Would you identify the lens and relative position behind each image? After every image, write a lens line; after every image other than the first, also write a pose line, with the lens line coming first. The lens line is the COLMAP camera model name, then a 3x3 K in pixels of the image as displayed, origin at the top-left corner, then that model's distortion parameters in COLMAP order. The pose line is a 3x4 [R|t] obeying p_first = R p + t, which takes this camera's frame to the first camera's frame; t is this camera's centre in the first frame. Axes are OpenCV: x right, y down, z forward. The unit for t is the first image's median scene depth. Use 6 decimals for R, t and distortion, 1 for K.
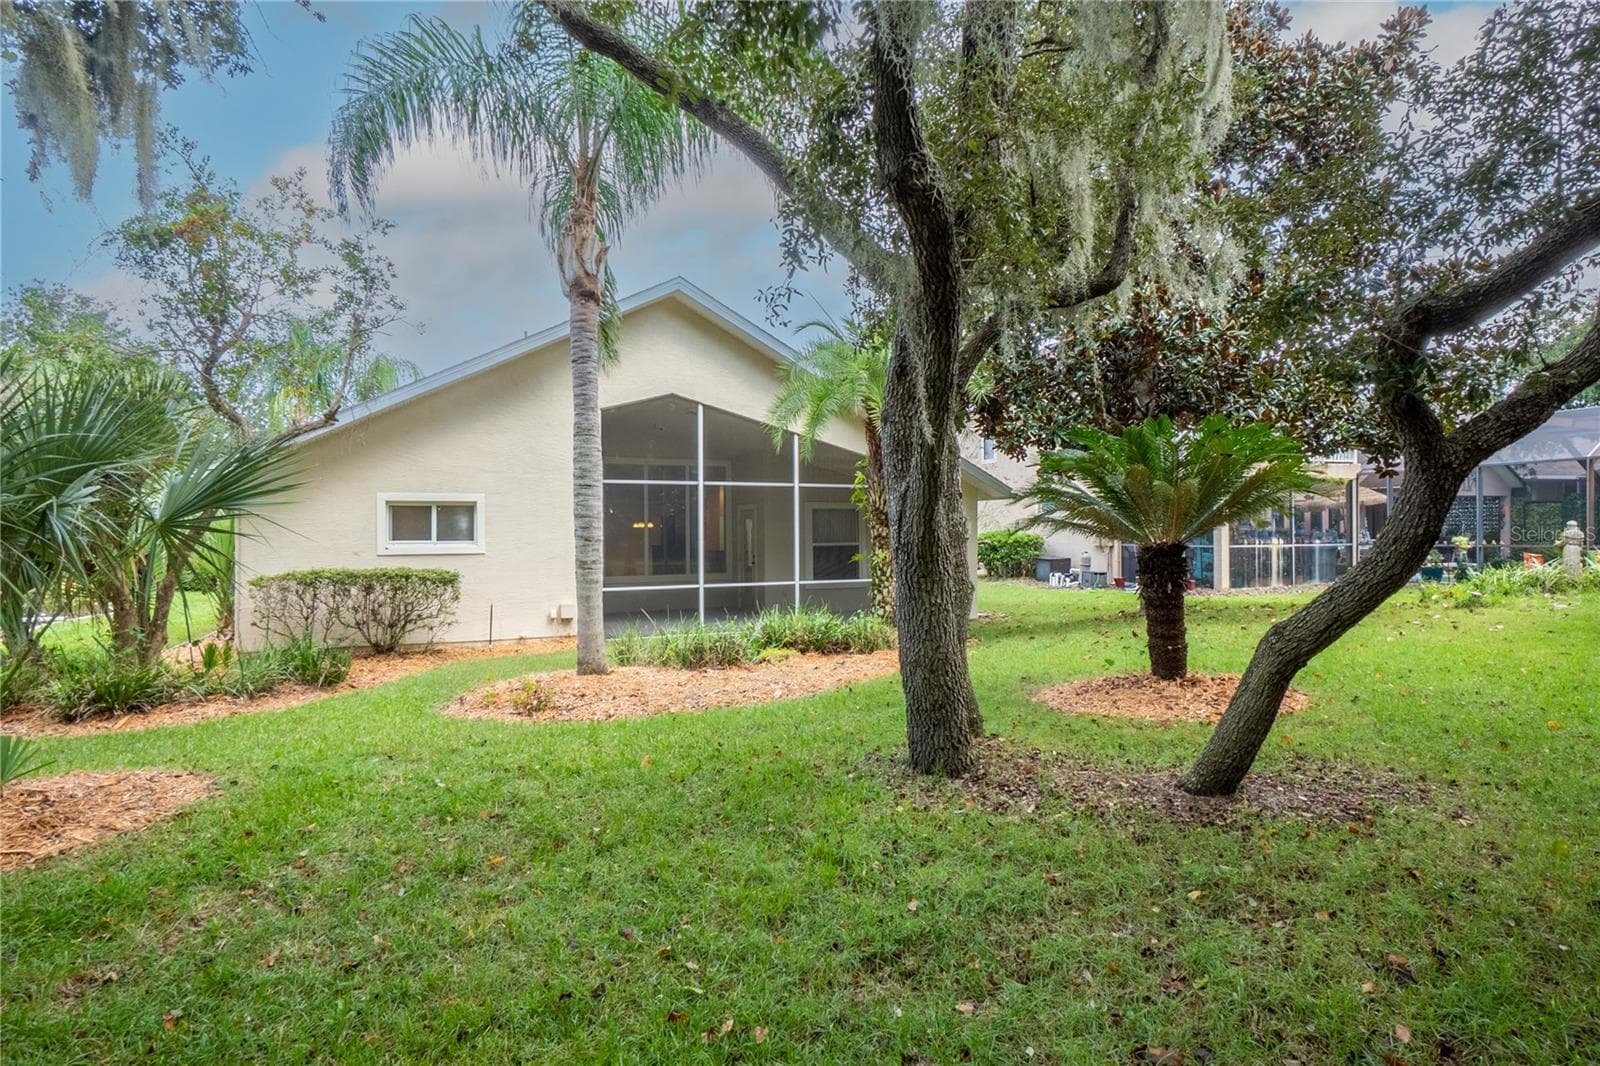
lens RADIAL K [[825.0, 0, 800.0], [0, 825.0, 533.0], [0, 0, 1]] dist [0.001624, -0.000223]
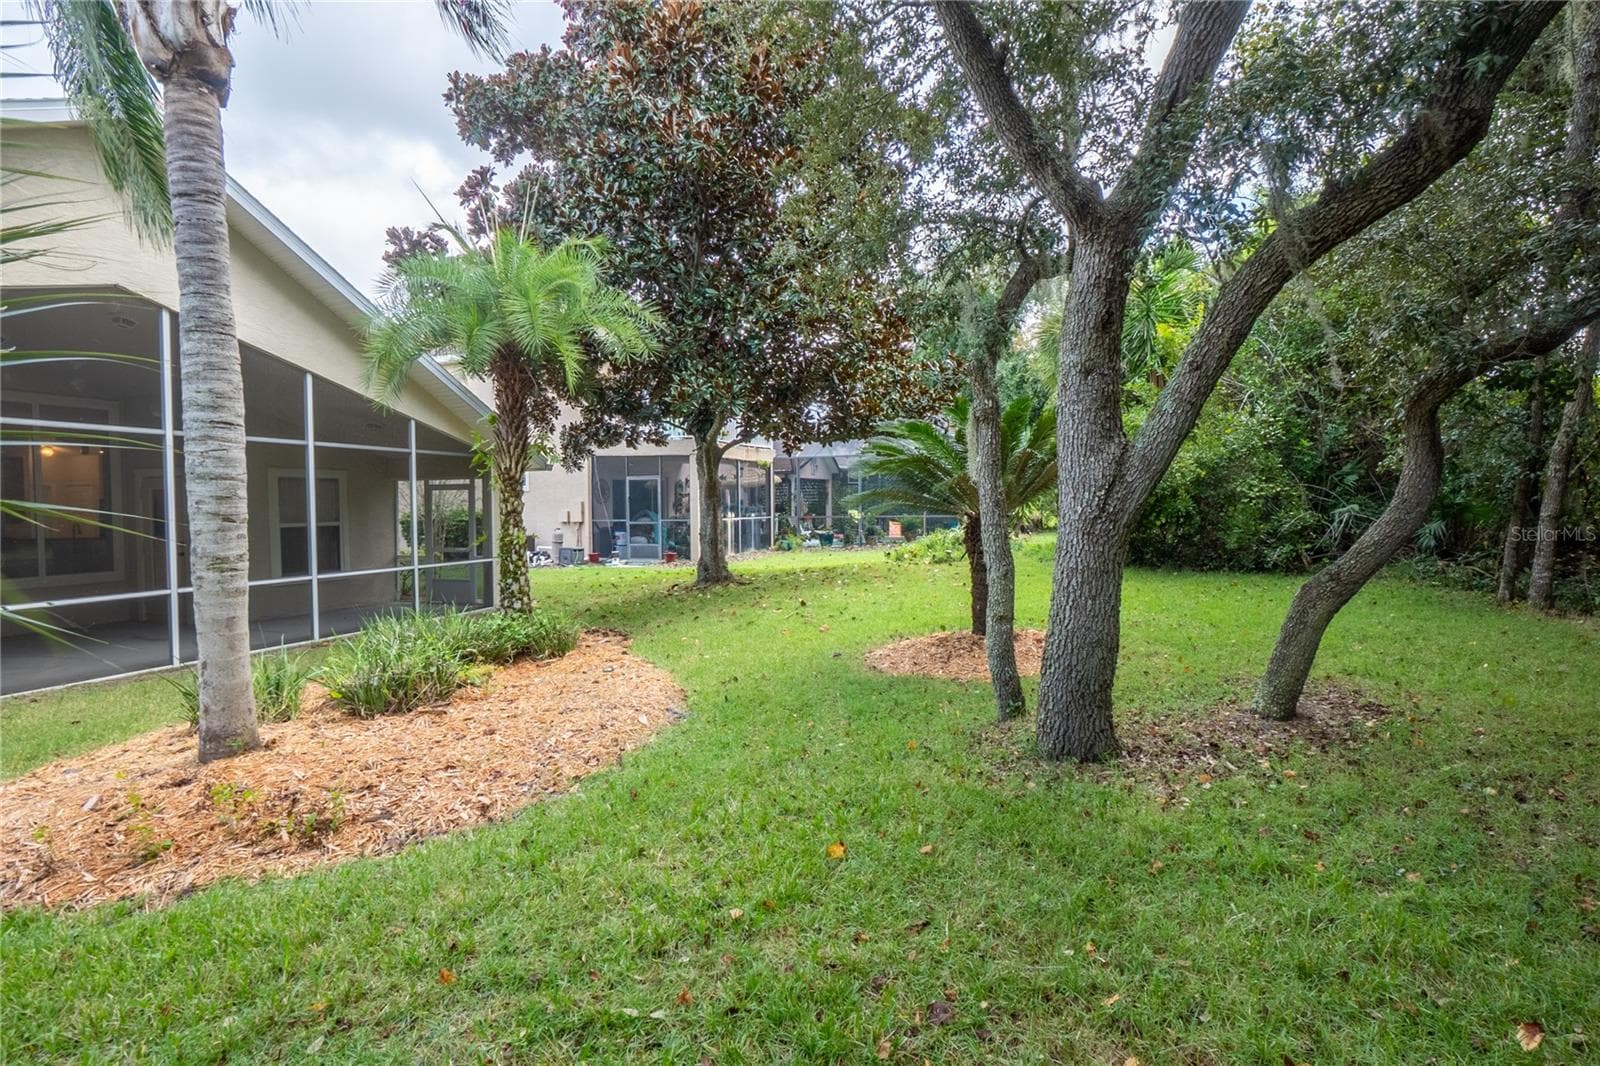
lens RADIAL K [[825.0, 0, 800.0], [0, 825.0, 533.0], [0, 0, 1]] dist [0.001624, -0.000223]
pose [[0.712684, -0.026561, 0.700982, -0.228889], [0.007502, 0.999514, 0.030245, 0.002153], [-0.701445, -0.016296, 0.712538, 0.194109]]
